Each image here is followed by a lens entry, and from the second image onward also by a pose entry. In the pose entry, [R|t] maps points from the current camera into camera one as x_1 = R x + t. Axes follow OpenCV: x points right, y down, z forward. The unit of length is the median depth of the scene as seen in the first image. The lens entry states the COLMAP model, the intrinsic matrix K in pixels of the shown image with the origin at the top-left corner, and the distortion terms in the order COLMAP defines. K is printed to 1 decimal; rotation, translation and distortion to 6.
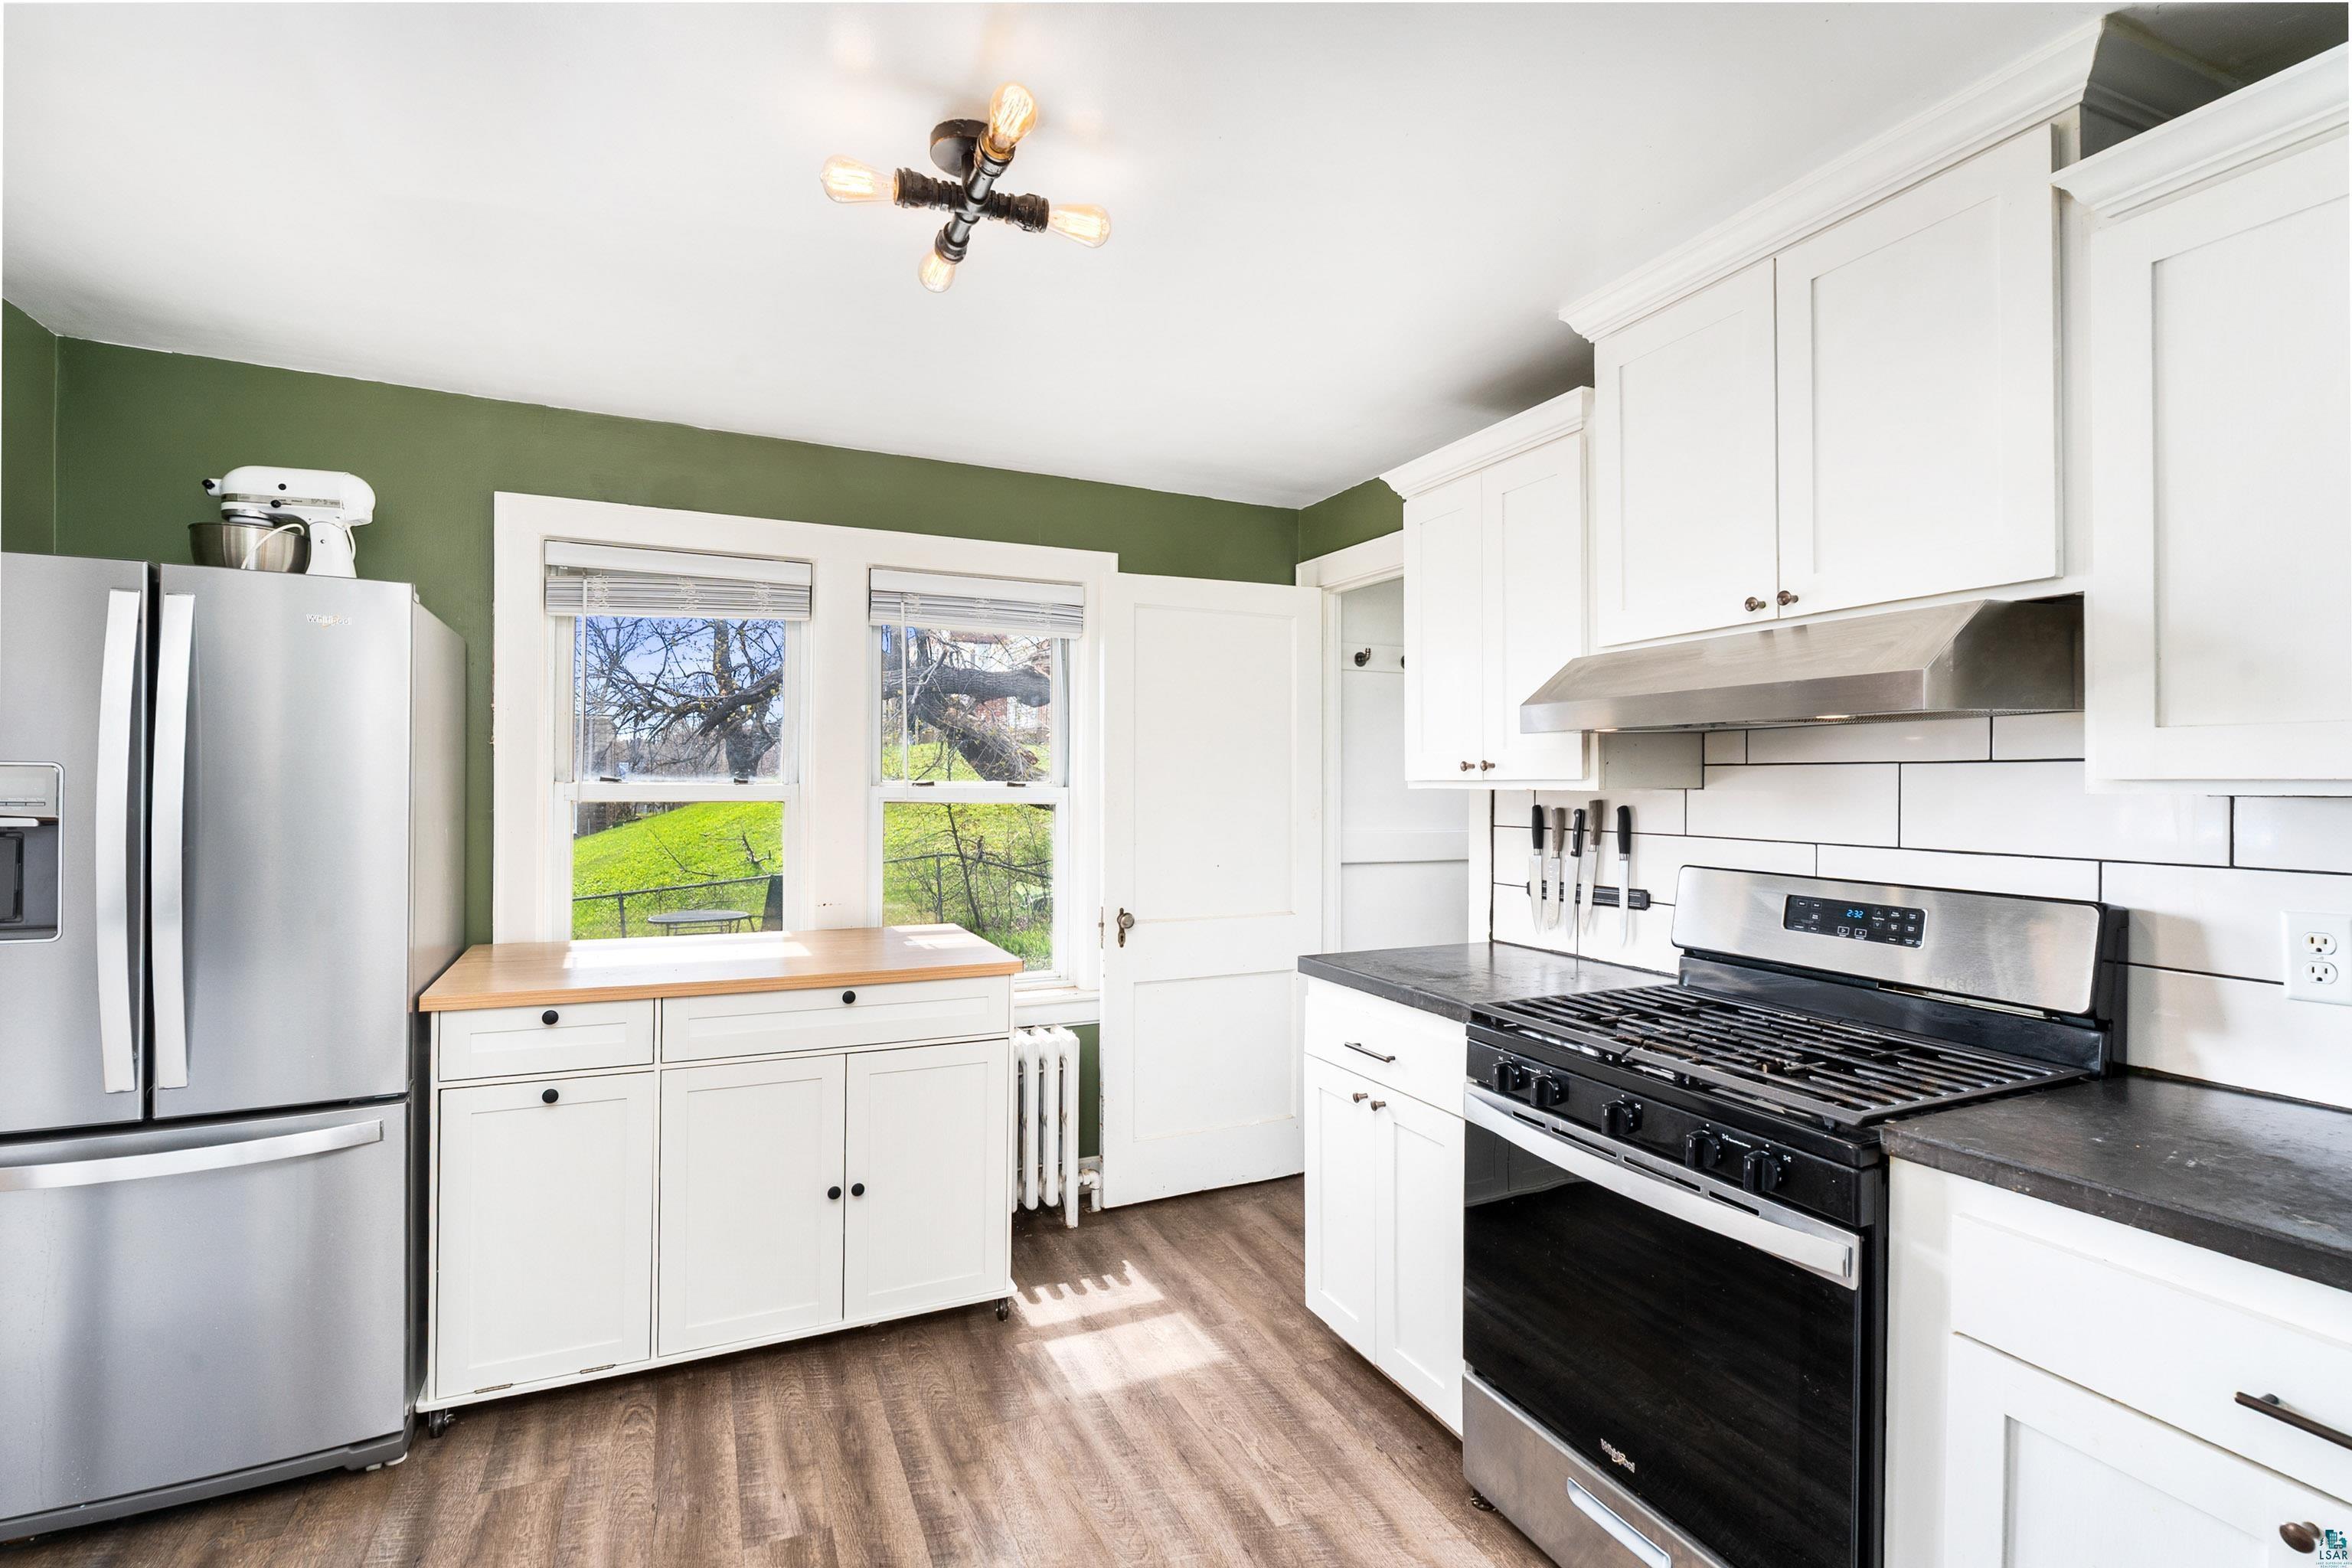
lens RADIAL K [[1082.0, 0, 1174.0], [0, 1082.0, 778.2], [0, 0, 1]] dist [-0.001834, 0.000241]
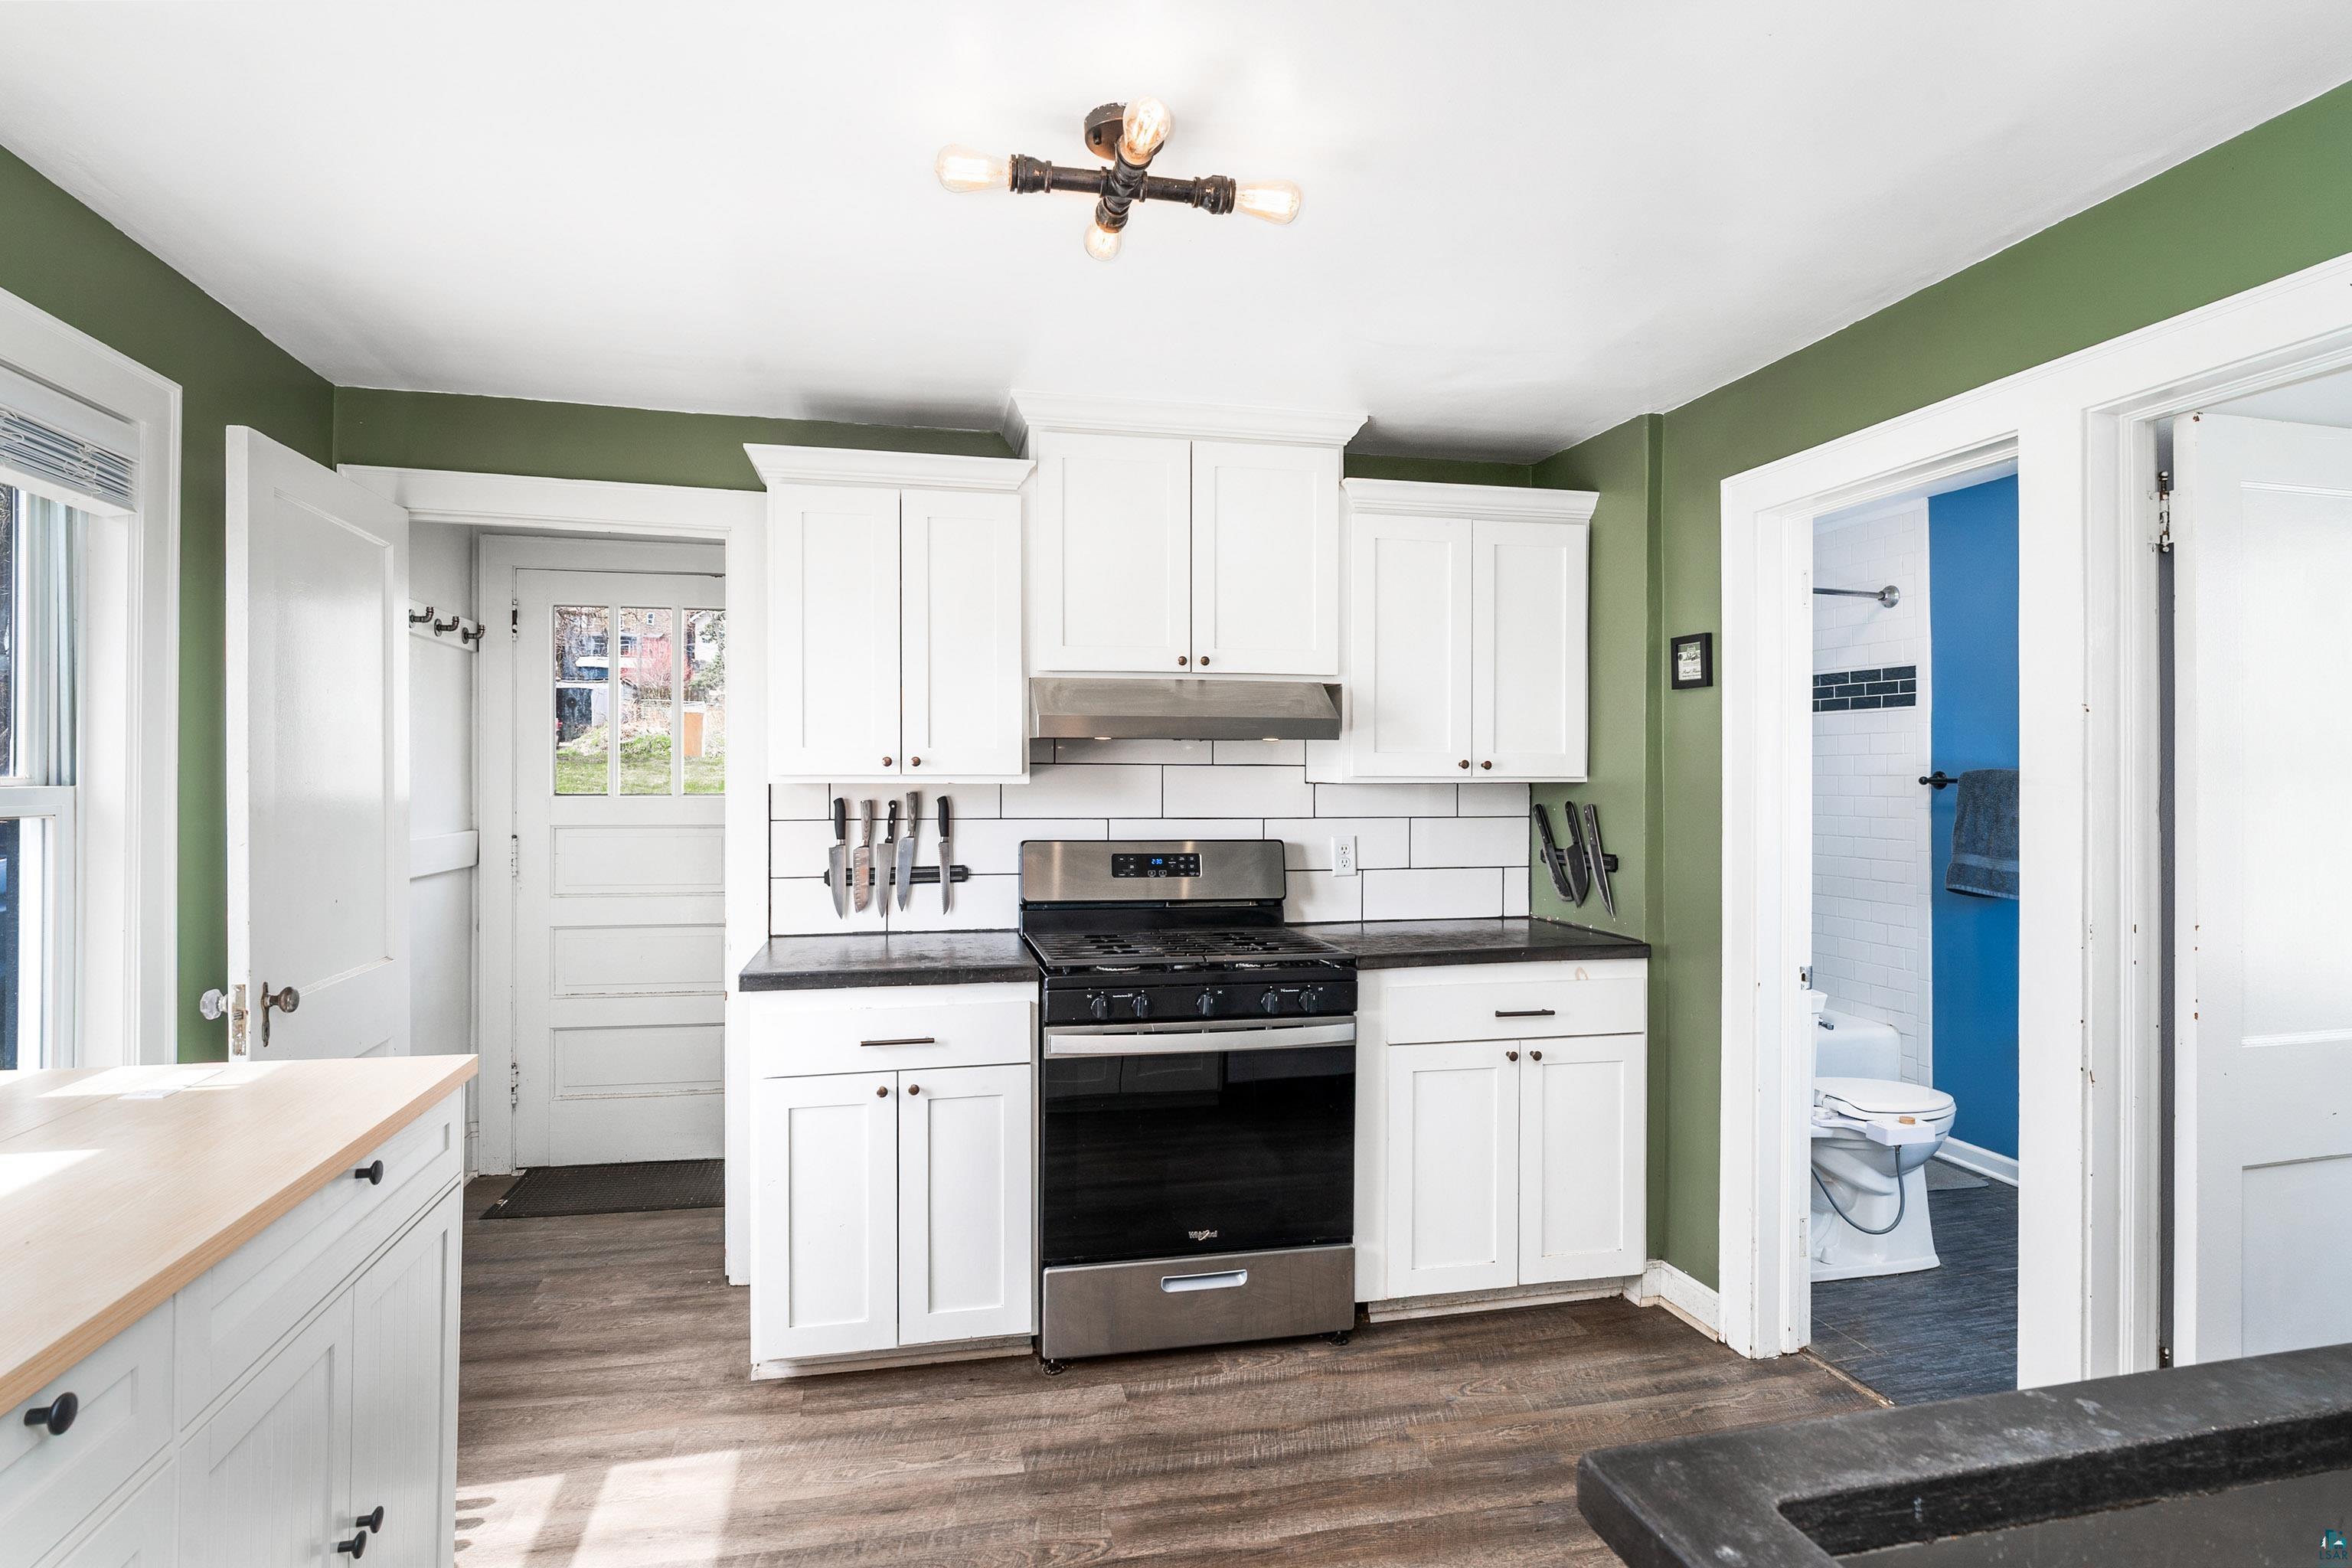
lens RADIAL K [[1210.3, 0, 1173.5], [0, 1210.3, 773.0], [0, 0, 1]] dist [-0.005043, -0.000636]
pose [[0.195416, 0.002900, 0.980716, -0.948587], [-0.005516, 0.999983, -0.001858, 0.001242], [-0.980705, -0.005046, 0.195429, 0.562524]]
